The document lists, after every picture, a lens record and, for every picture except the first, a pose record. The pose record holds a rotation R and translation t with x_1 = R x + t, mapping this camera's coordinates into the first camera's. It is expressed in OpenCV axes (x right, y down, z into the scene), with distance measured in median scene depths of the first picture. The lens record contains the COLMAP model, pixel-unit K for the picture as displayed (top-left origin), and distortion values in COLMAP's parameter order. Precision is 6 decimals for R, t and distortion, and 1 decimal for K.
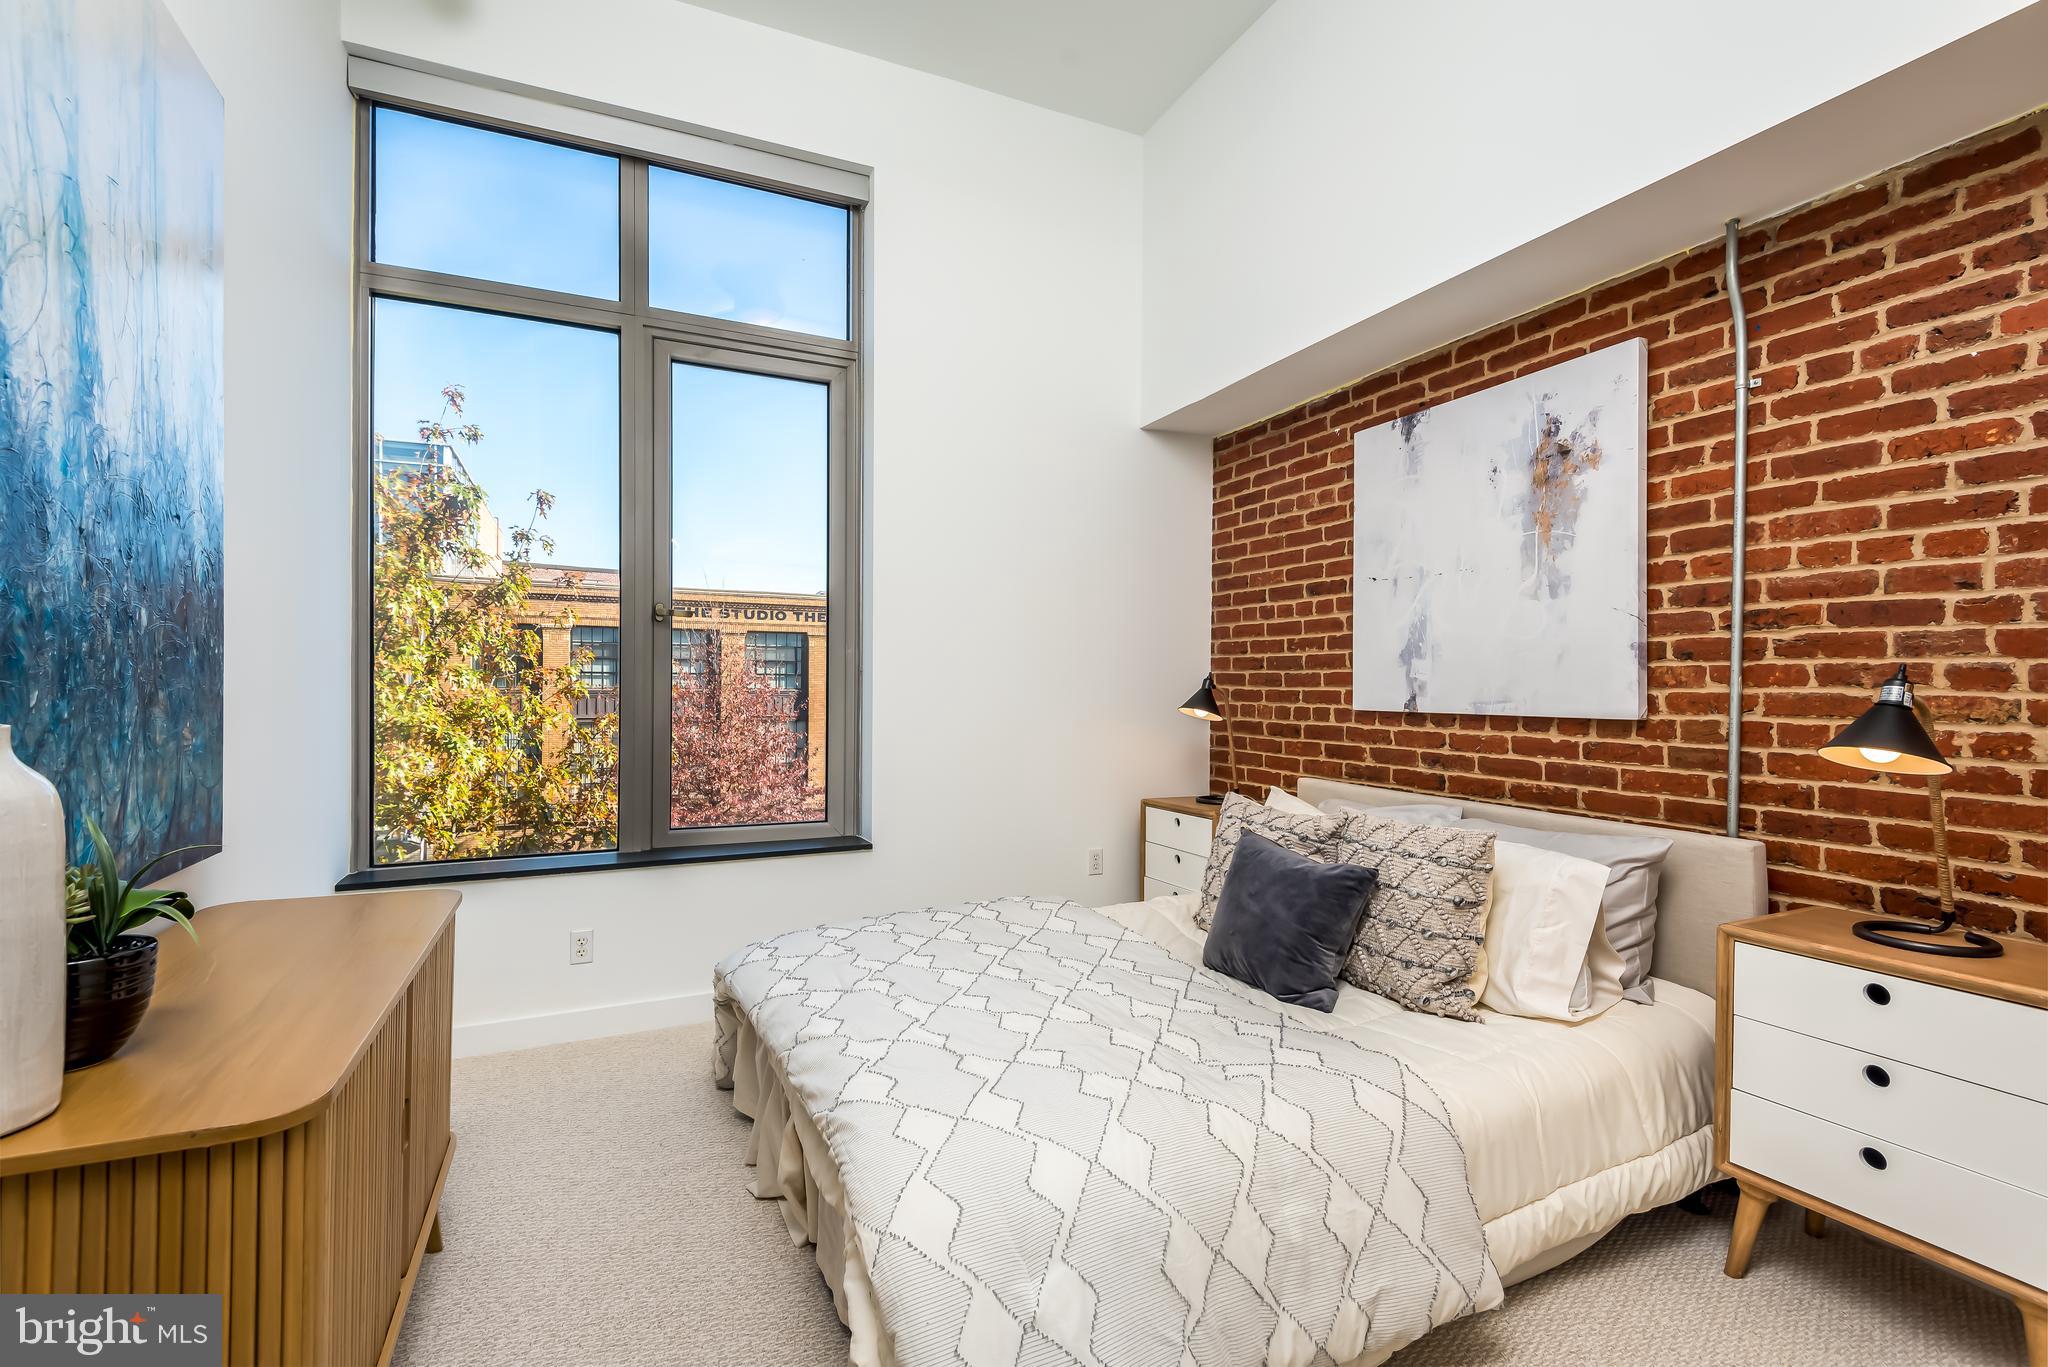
lens RADIAL K [[918.8, 0, 1014.3], [0, 918.8, 690.9], [0, 0, 1]] dist [0.015890, -0.013636]
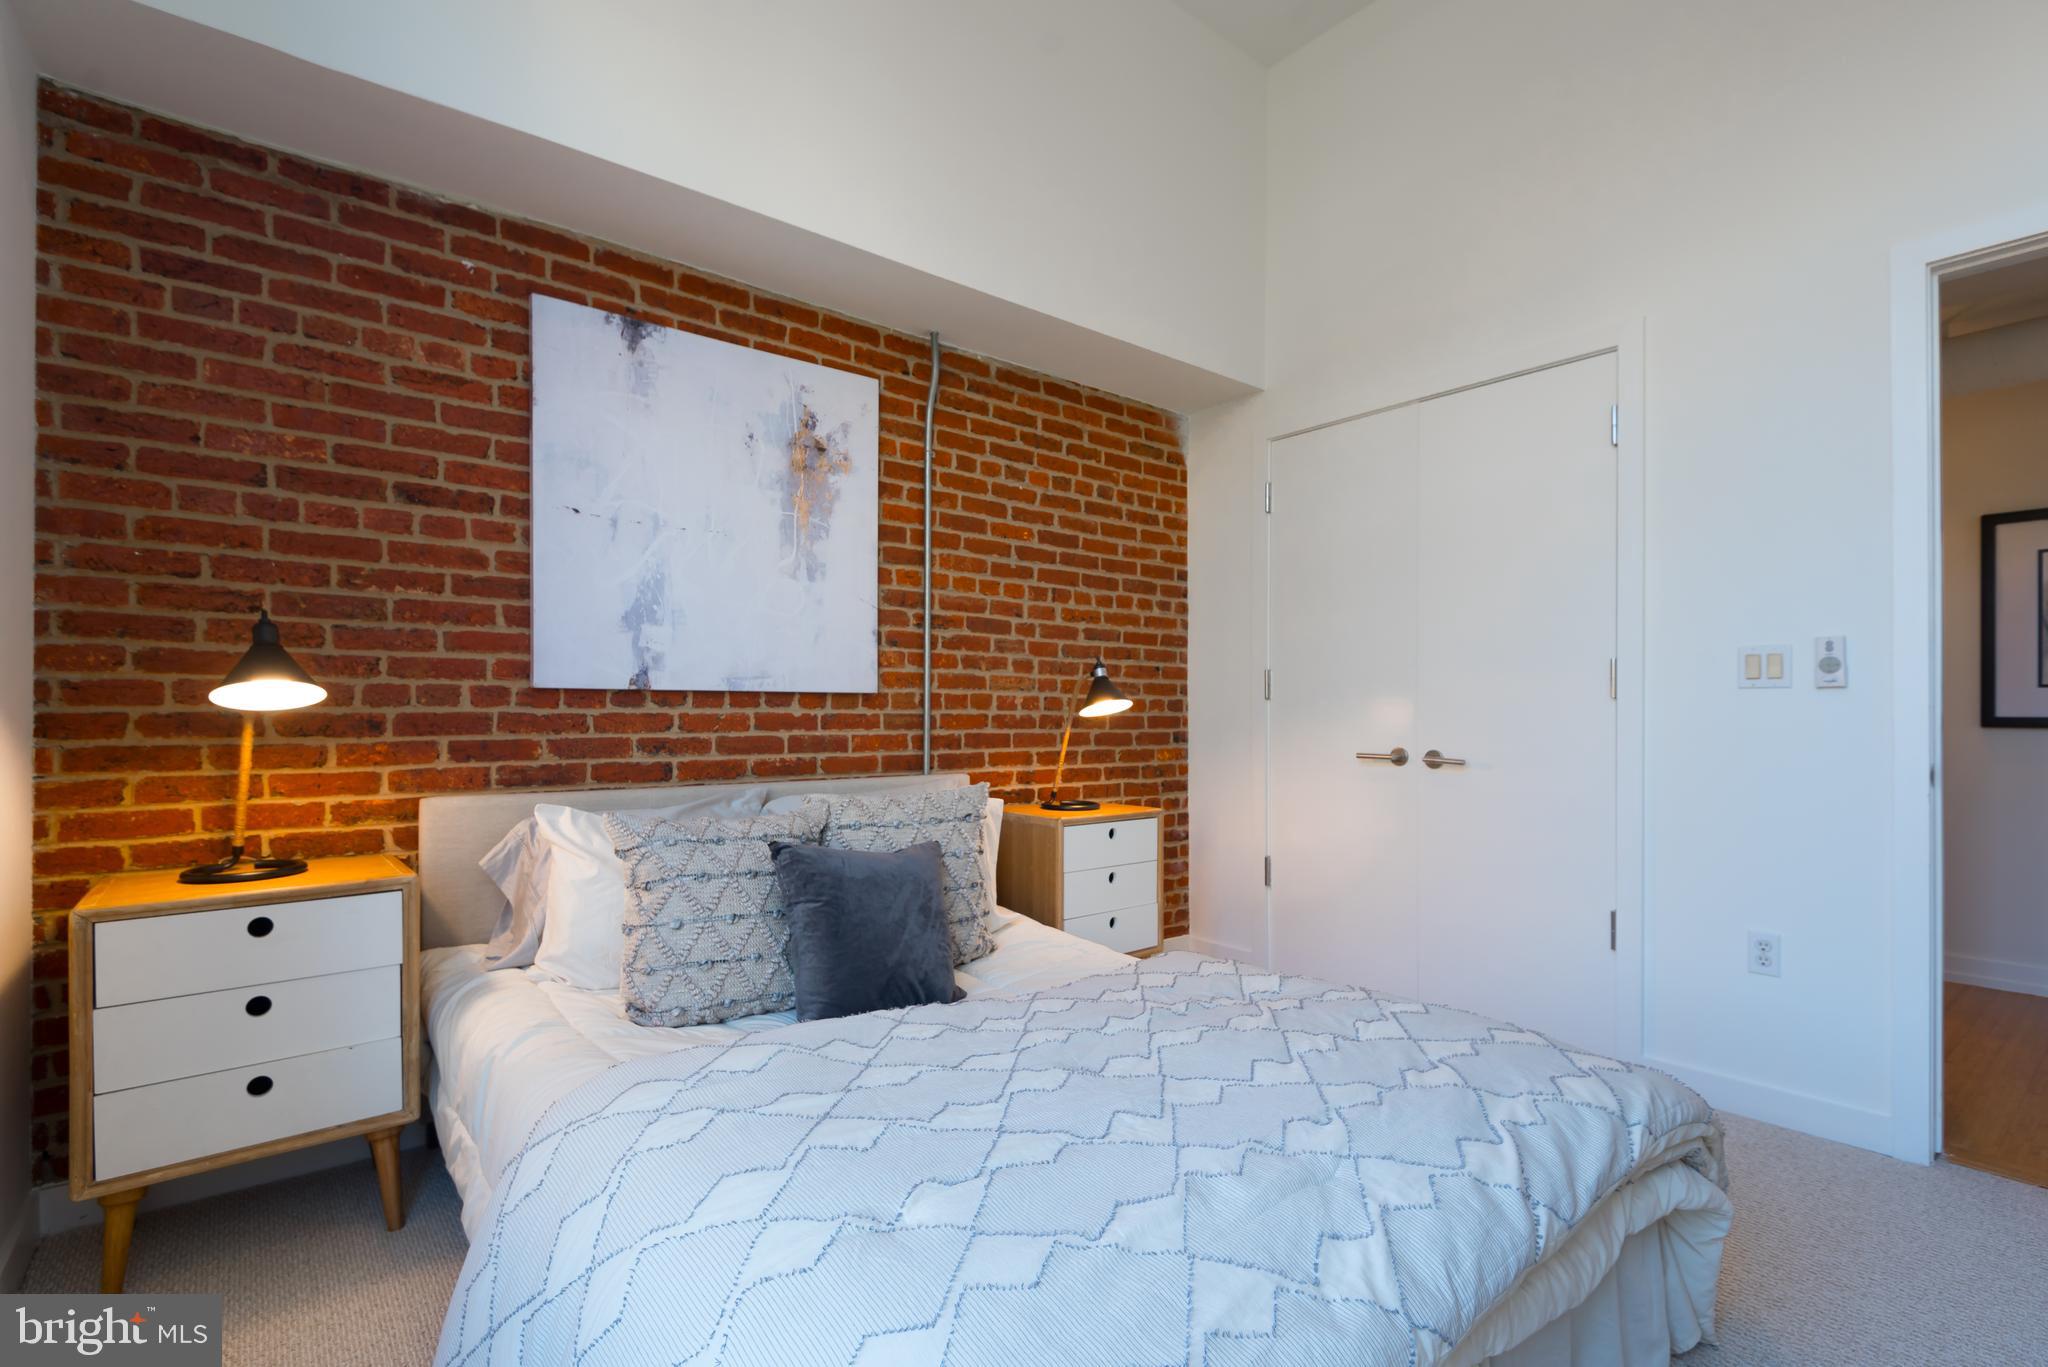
lens RADIAL K [[918.8, 0, 1030.4], [0, 918.8, 703.8], [0, 0, 1]] dist [0.015890, -0.013636]
pose [[-0.247720, -0.007624, 0.968802, -0.539586], [-0.003779, 0.999969, 0.006903, 0.035459], [-0.968824, -0.001951, -0.247741, 1.065211]]
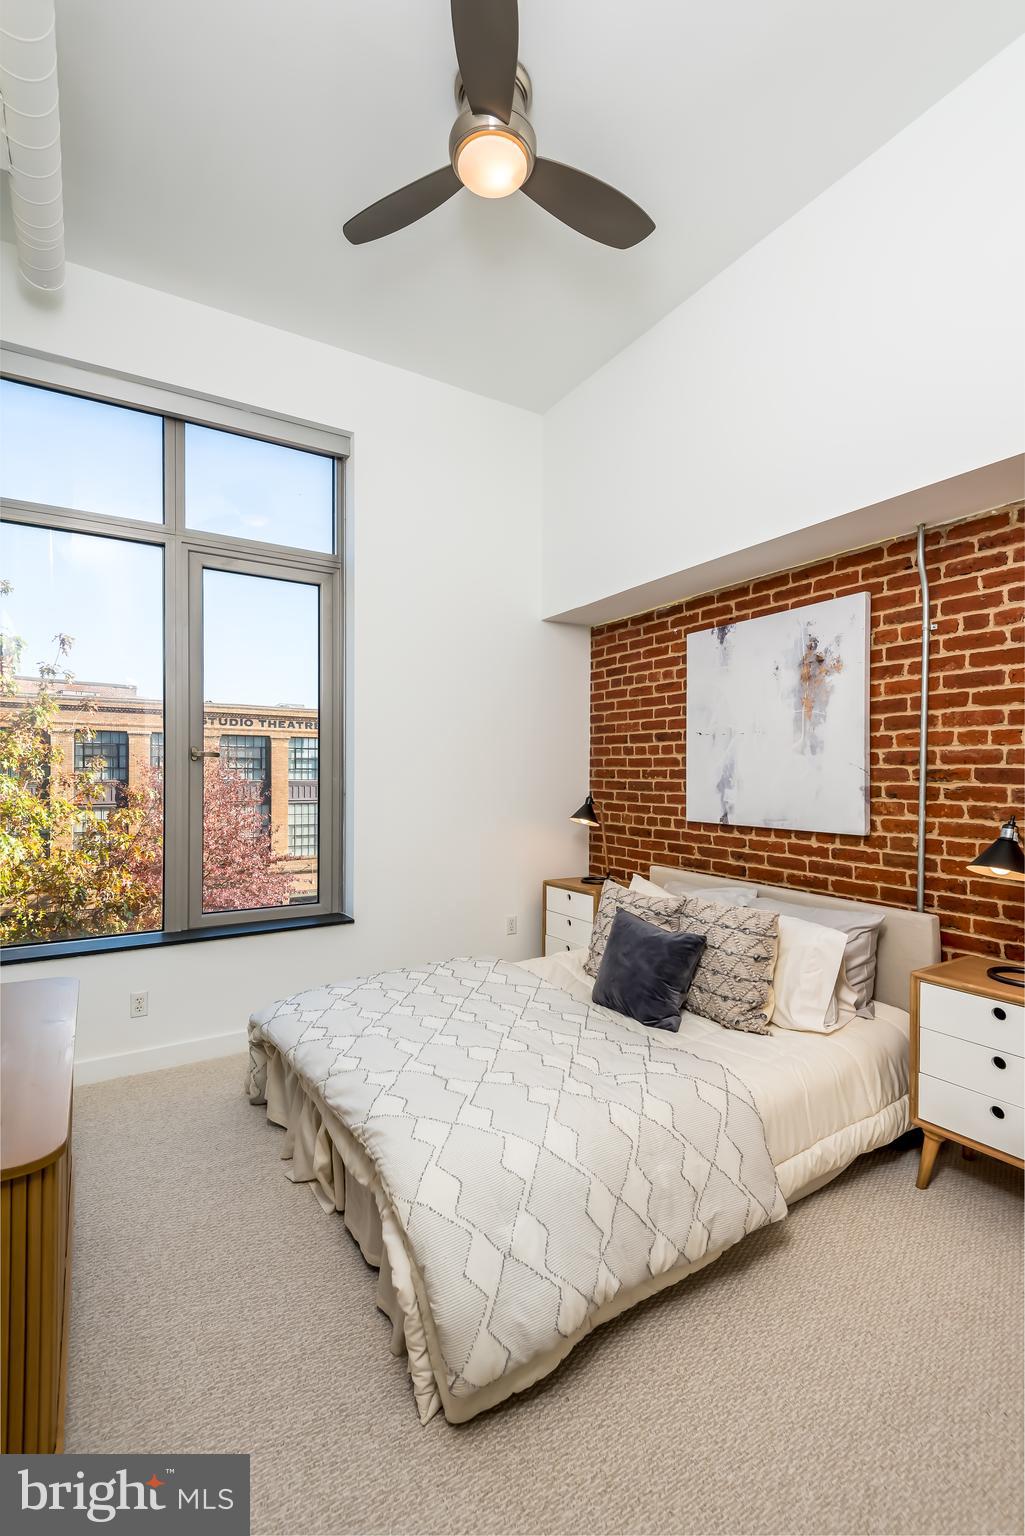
lens RADIAL K [[689.1, 0, 511.2], [0, 689.1, 779.6], [0, 0, 1]] dist [0.015890, -0.013636]
pose [[0.992822, -0.002627, 0.119569, -0.058934], [0.002182, 0.999990, 0.003855, -0.066947], [-0.119578, -0.003566, 0.992818, -0.090719]]
